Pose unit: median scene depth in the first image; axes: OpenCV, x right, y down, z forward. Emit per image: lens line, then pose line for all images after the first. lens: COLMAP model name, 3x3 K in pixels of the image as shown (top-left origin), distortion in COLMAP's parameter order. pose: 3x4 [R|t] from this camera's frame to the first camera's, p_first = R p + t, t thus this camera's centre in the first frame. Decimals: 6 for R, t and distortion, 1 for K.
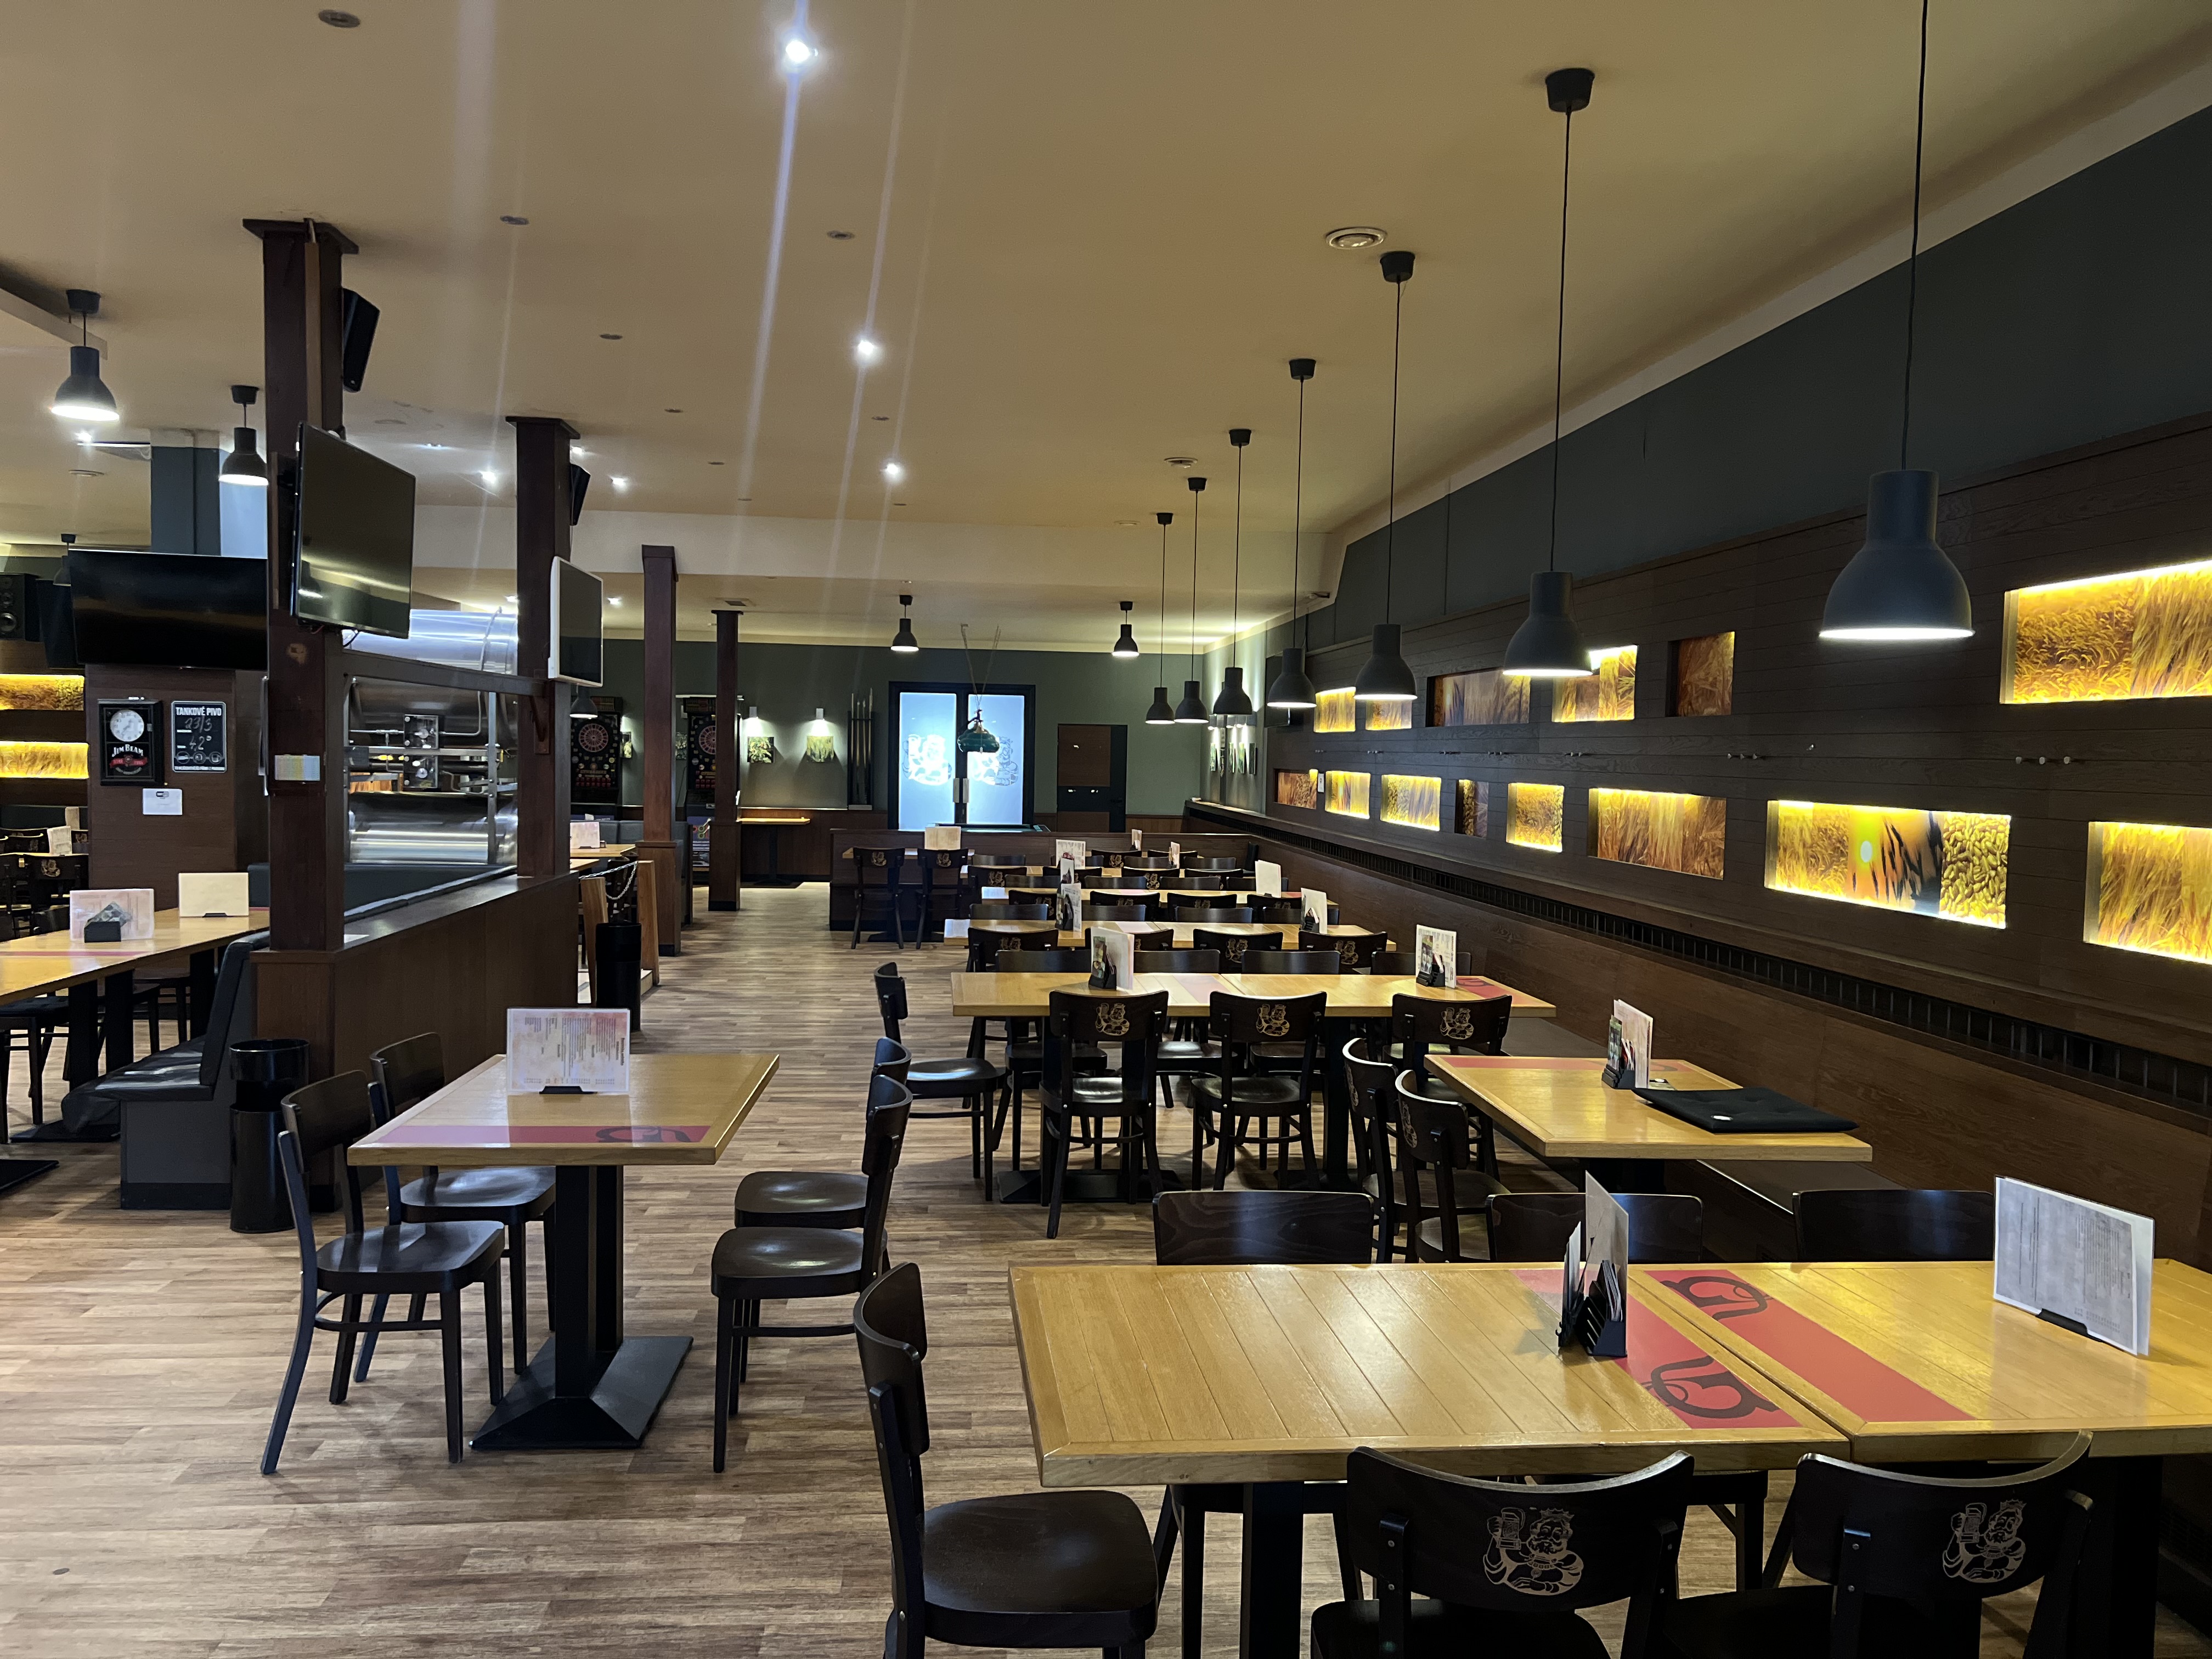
lens RADIAL K [[1665.0, 0, 1104.3], [0, 1665.0, 830.2], [0, 0, 1]] dist [0.036303, -0.010700]
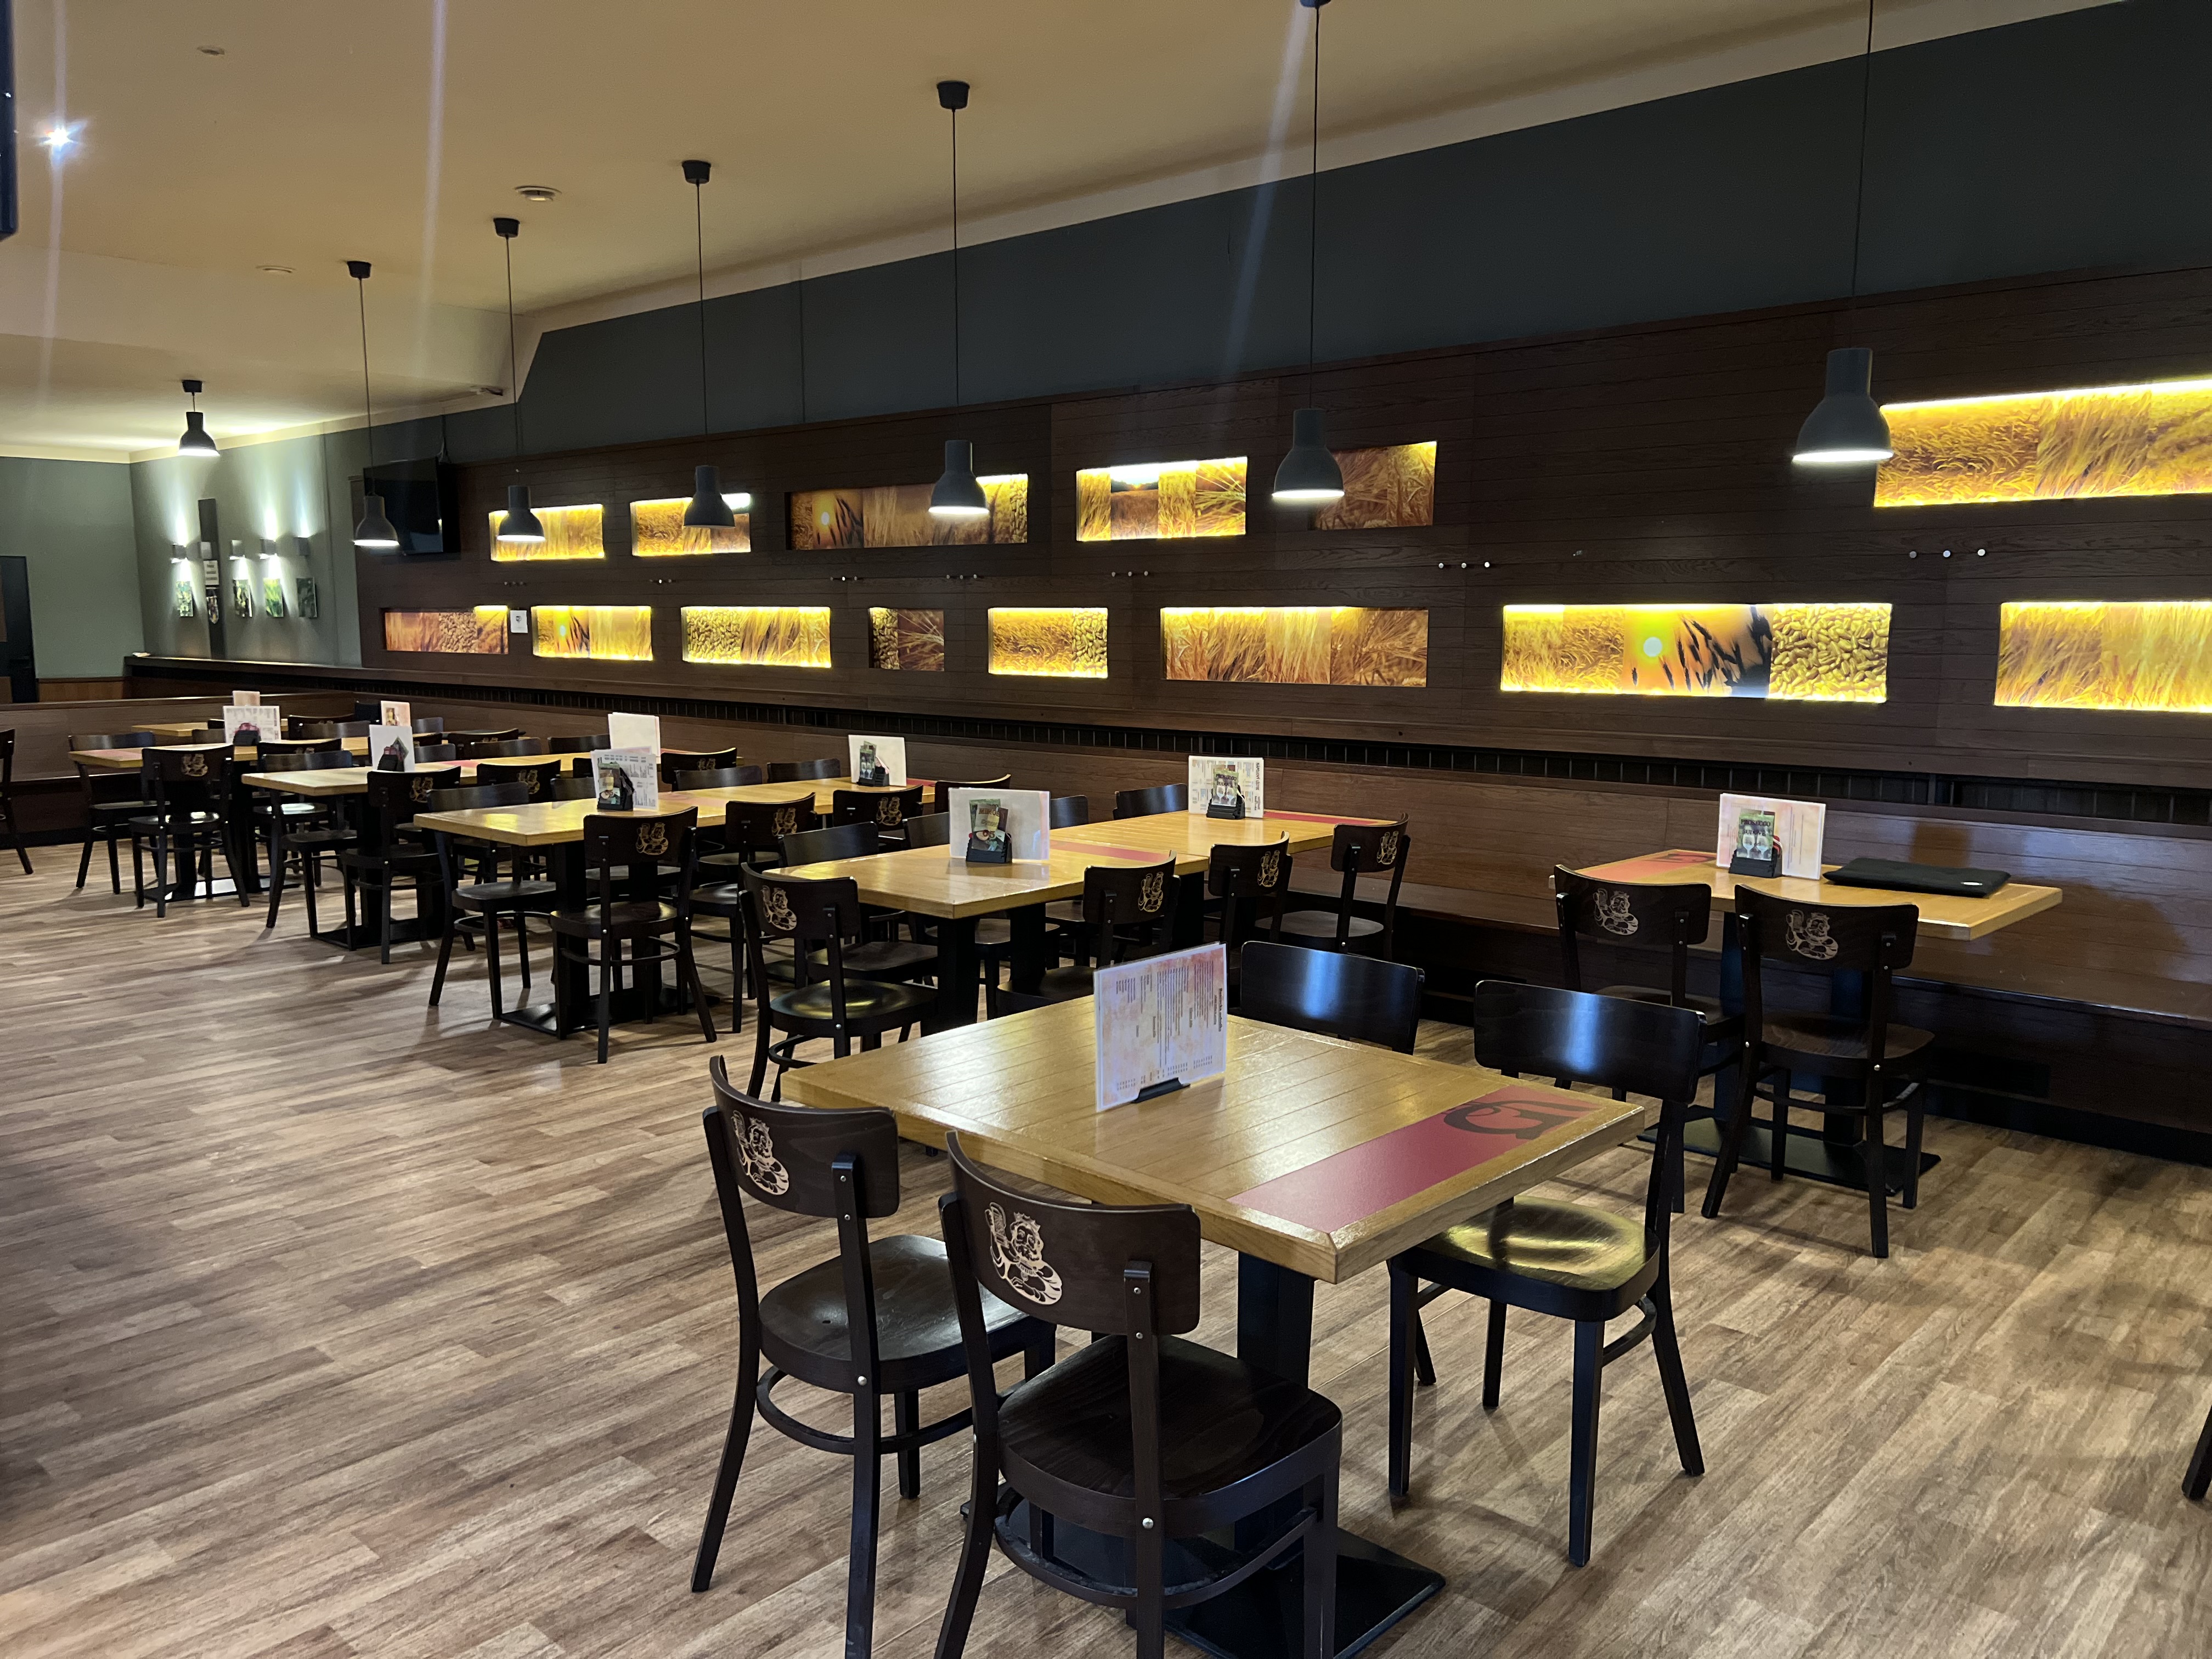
lens RADIAL K [[1665.0, 0, 1109.1], [0, 1665.0, 822.0], [0, 0, 1]] dist [0.036303, -0.010700]
pose [[0.729882, -0.104398, 0.675554, -0.580541], [0.047306, 0.993614, 0.102440, -0.002693], [-0.681935, -0.042811, 0.730159, 0.455870]]
